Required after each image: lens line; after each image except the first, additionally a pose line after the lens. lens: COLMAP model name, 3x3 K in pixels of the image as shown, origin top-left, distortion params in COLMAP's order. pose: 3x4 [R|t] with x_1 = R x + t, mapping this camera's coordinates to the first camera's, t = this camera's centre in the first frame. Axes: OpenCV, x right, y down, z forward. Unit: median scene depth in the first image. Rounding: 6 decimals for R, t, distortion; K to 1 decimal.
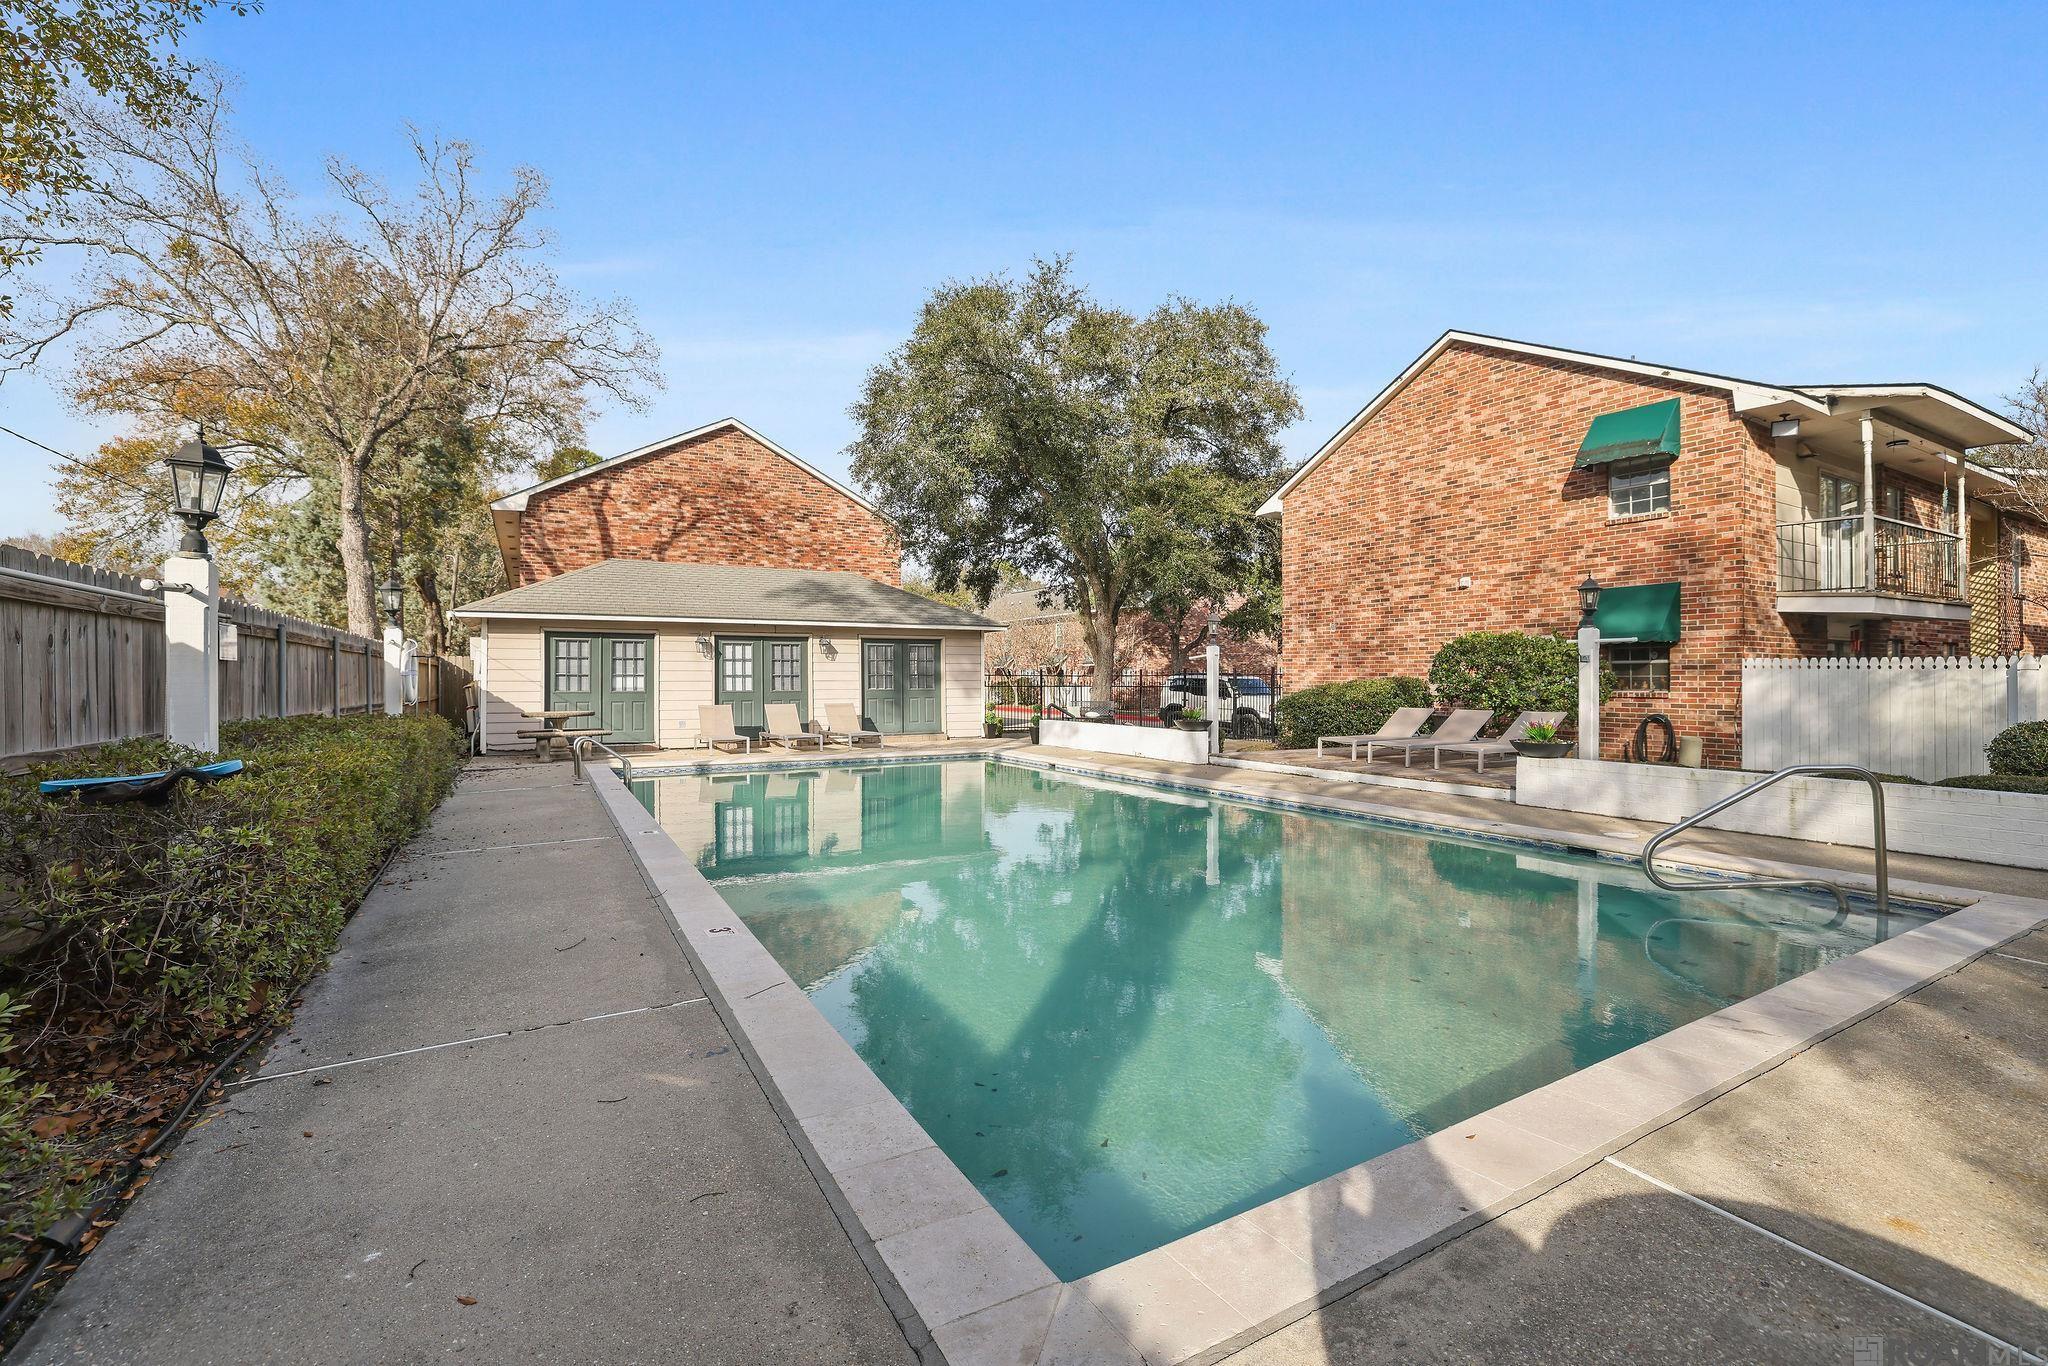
lens RADIAL K [[872.2, 0, 1020.5], [0, 872.2, 682.1], [0, 0, 1]] dist [-0.057454, 0.019841]
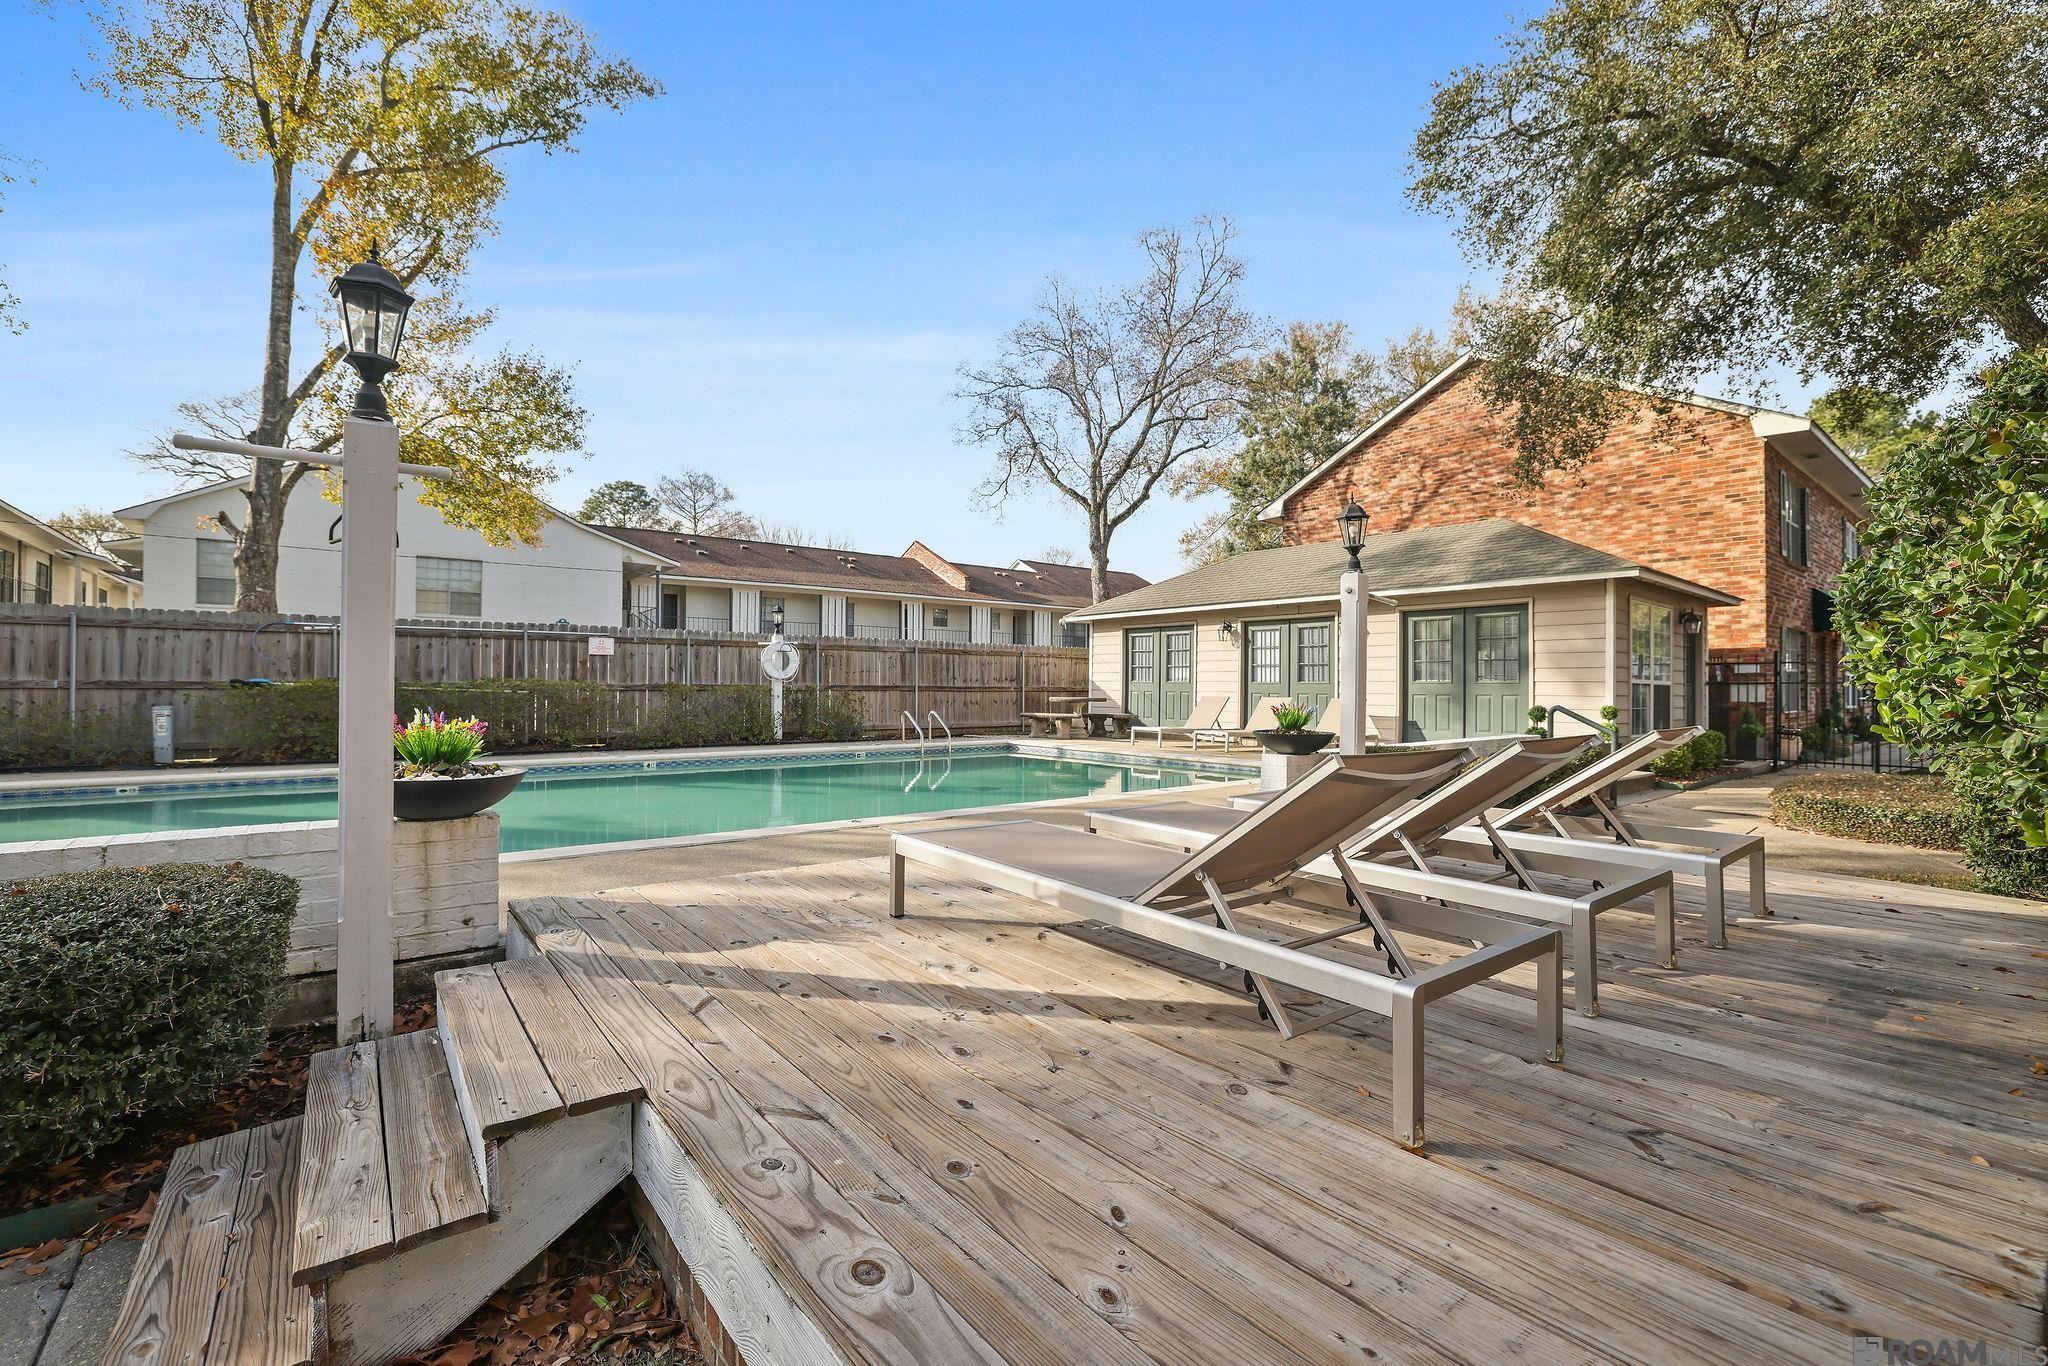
lens RADIAL K [[872.2, 0, 1020.5], [0, 872.2, 682.1], [0, 0, 1]] dist [-0.057454, 0.019841]
pose [[0.161544, -0.001550, -0.986864, 0.451111], [-0.008929, 0.999956, -0.003032, 0.013267], [0.986825, 0.009301, 0.161523, 0.532951]]
